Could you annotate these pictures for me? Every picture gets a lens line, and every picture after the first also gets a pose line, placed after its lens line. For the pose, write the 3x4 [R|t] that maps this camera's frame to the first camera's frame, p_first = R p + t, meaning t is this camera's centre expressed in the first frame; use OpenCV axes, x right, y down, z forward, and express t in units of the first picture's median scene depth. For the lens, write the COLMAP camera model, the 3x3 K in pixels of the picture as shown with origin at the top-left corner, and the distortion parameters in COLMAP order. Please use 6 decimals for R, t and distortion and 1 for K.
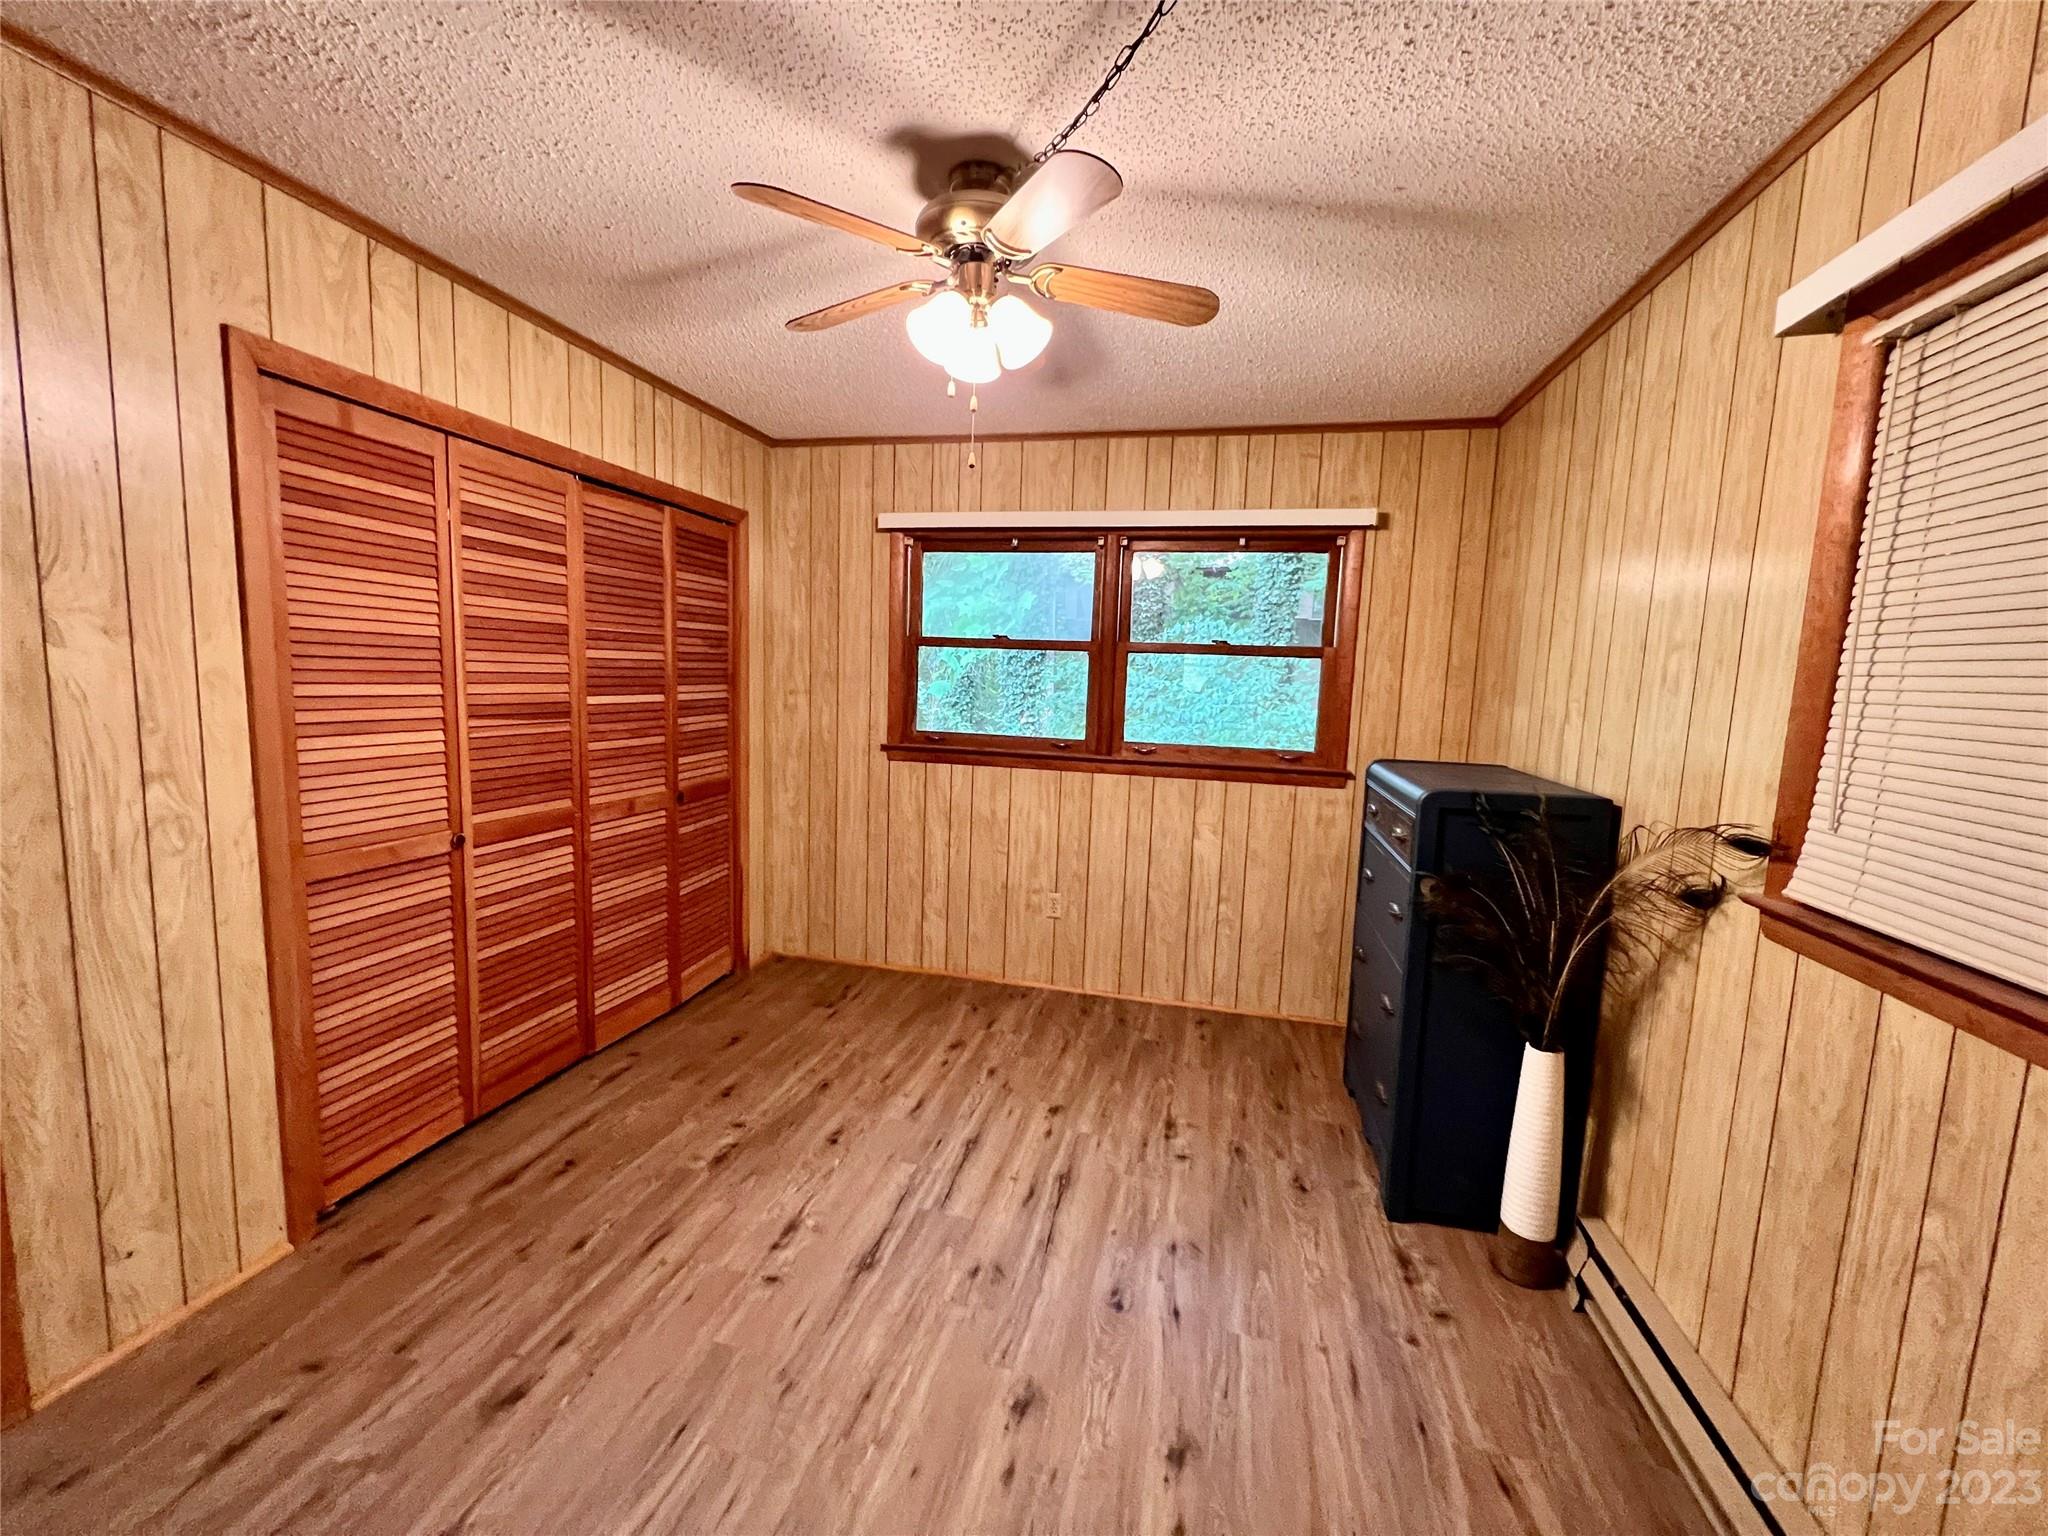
lens RADIAL K [[817.8, 0, 1021.6], [0, 817.8, 766.4], [0, 0, 1]] dist [-0.003217, -0.000353]
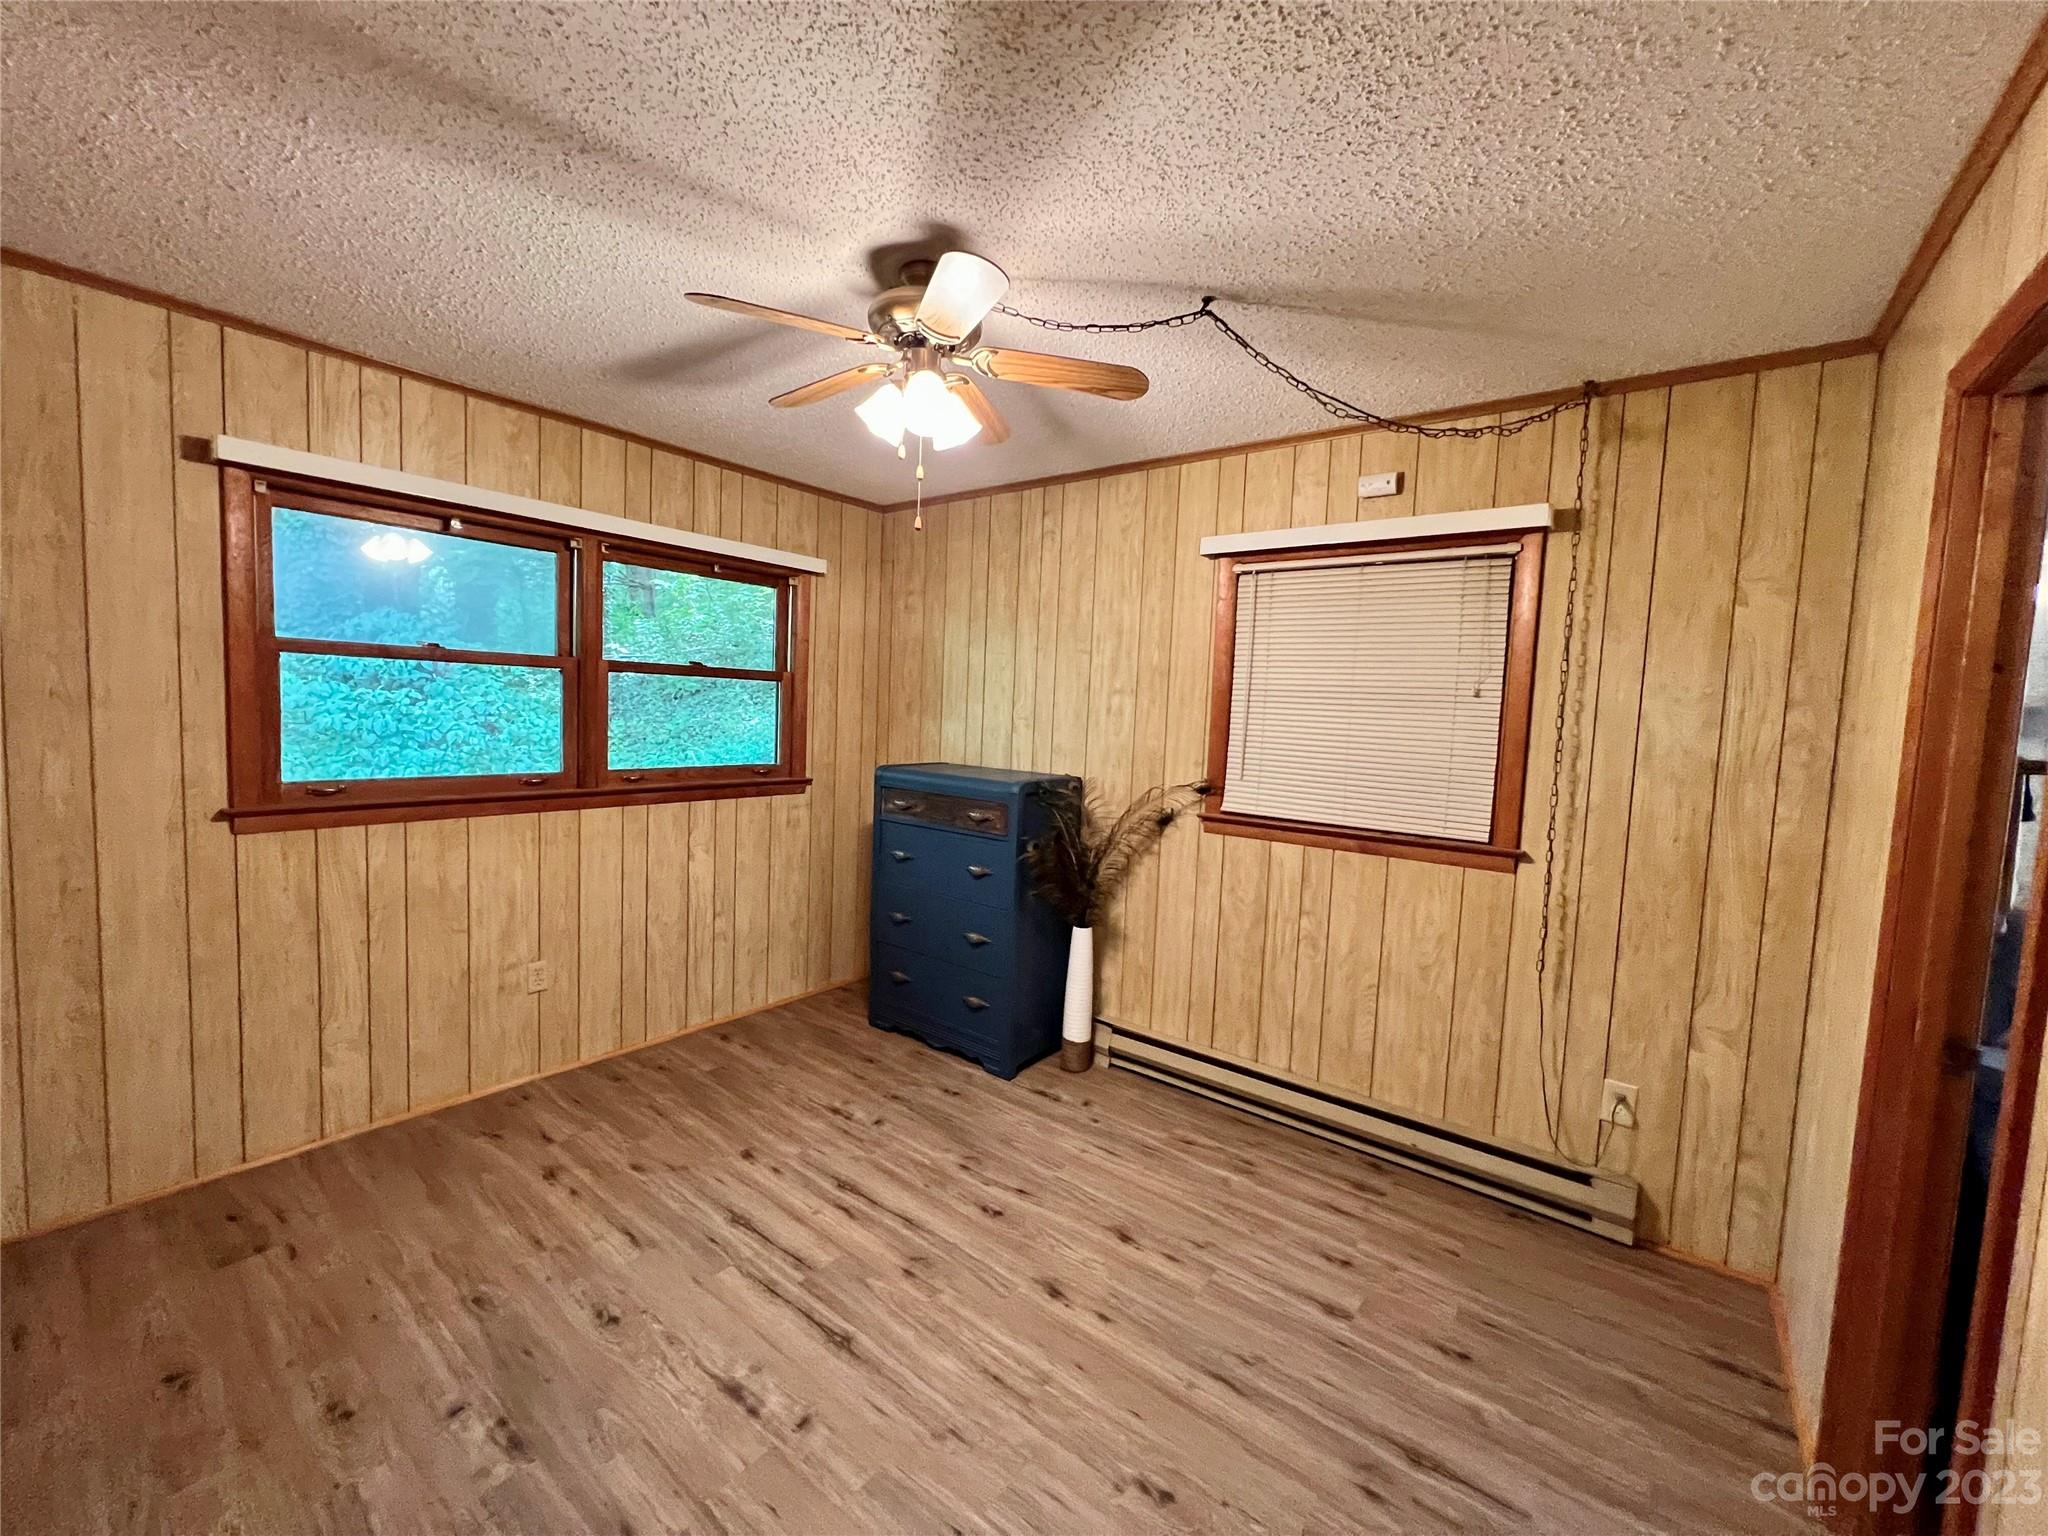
lens RADIAL K [[817.8, 0, 1021.6], [0, 817.8, 766.4], [0, 0, 1]] dist [-0.003217, -0.000353]
pose [[0.414582, -0.085343, 0.906001, -0.535464], [0.078891, 0.995215, 0.057647, -0.054236], [-0.906586, 0.047576, 0.419331, 0.227311]]
